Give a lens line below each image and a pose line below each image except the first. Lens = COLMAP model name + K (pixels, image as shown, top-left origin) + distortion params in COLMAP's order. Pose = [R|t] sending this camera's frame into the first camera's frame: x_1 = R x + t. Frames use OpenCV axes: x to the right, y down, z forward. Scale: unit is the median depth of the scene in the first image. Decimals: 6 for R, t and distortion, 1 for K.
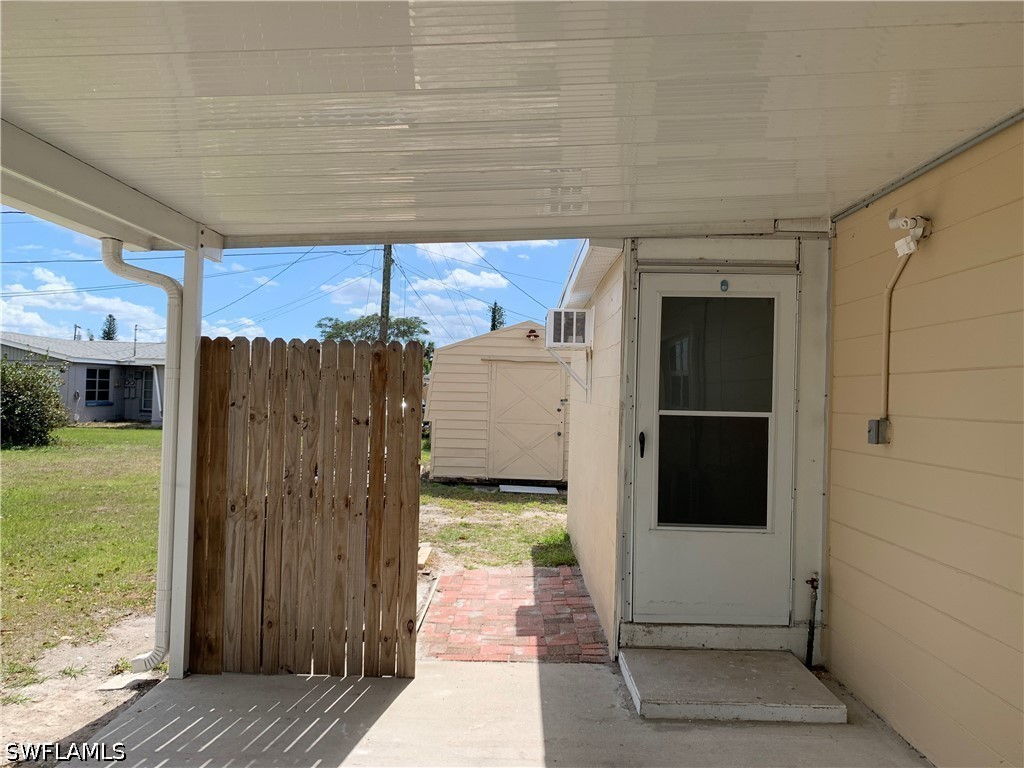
lens RADIAL K [[780.2, 0, 512.0], [0, 780.2, 384.0], [0, 0, 1]] dist [0.006924, 0.001375]
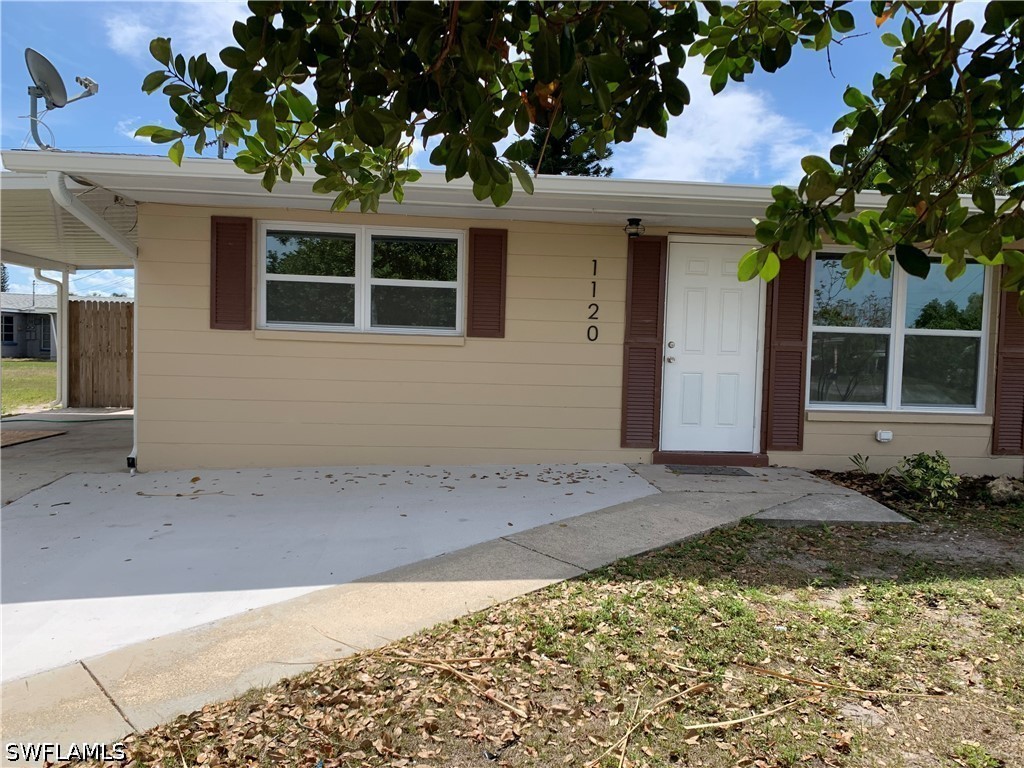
lens RADIAL K [[780.2, 0, 512.0], [0, 780.2, 384.0], [0, 0, 1]] dist [0.006924, 0.001375]
pose [[0.994726, -0.006350, 0.102373, 1.035949], [-0.000060, 0.998046, 0.062491, 0.076792], [-0.102569, -0.062168, 0.992781, -2.293309]]
